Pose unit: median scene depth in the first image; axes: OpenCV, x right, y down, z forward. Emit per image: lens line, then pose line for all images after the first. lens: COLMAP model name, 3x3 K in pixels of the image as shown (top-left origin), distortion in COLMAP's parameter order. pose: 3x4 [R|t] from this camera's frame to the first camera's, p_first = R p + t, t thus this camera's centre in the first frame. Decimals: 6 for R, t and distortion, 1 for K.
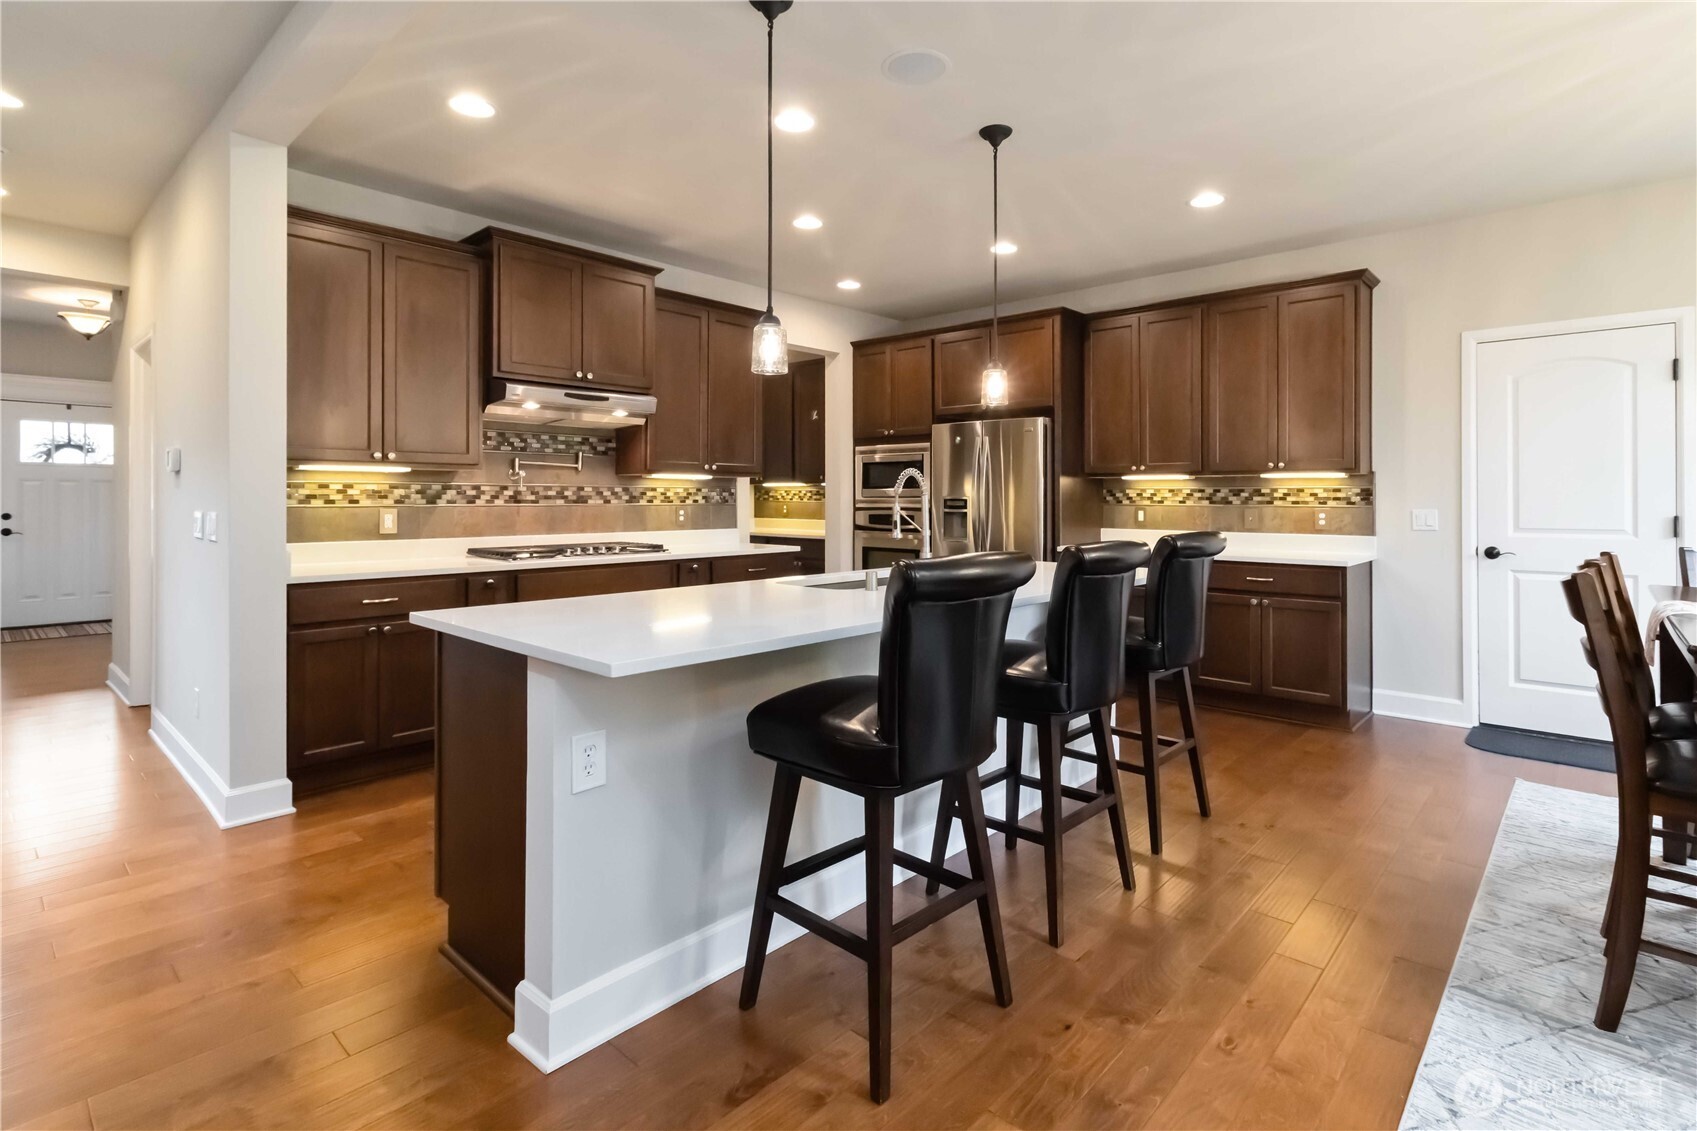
lens RADIAL K [[830.1, 0, 851.2], [0, 830.1, 505.2], [0, 0, 1]] dist [0.004040, -0.000749]
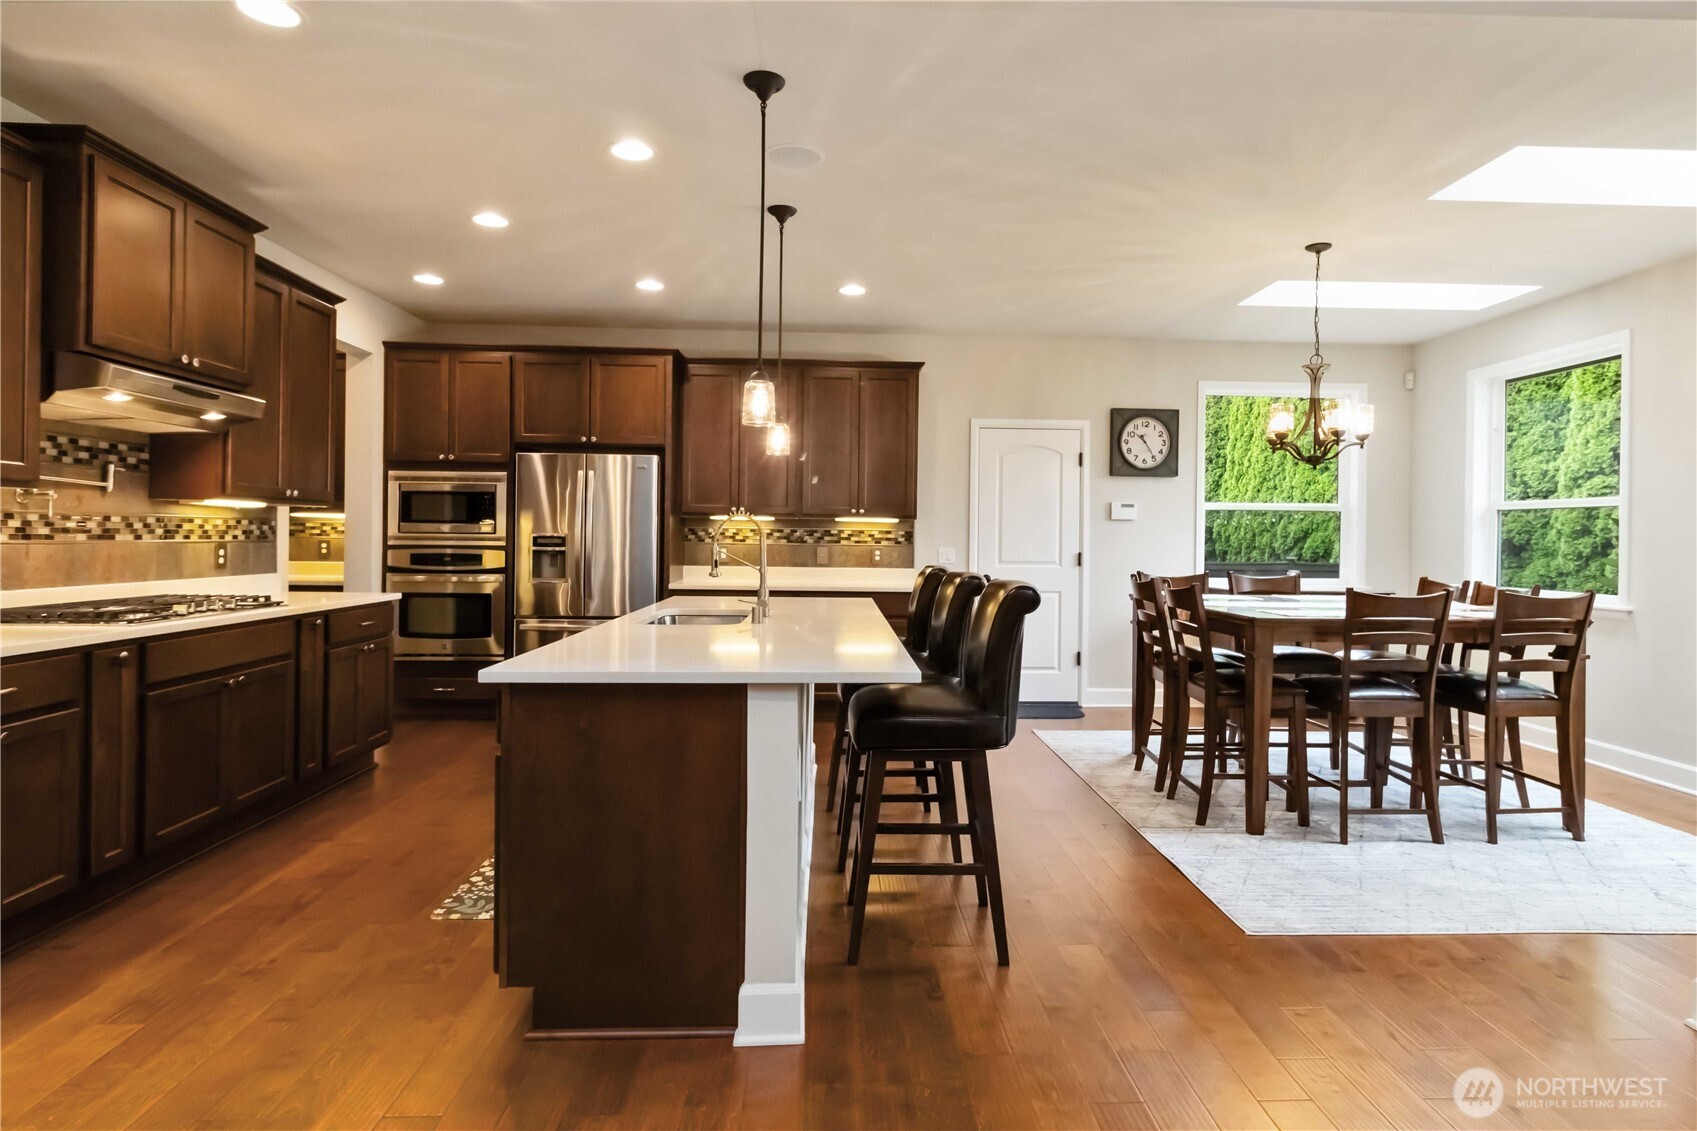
lens RADIAL K [[970.5, 0, 863.7], [0, 970.5, 547.9], [0, 0, 1]] dist [-0.032922, 0.001370]
pose [[0.697489, -0.000968, 0.716595, -0.445845], [-0.004058, 0.999978, 0.005301, -0.002169], [-0.716584, -0.006605, 0.697470, 0.011476]]
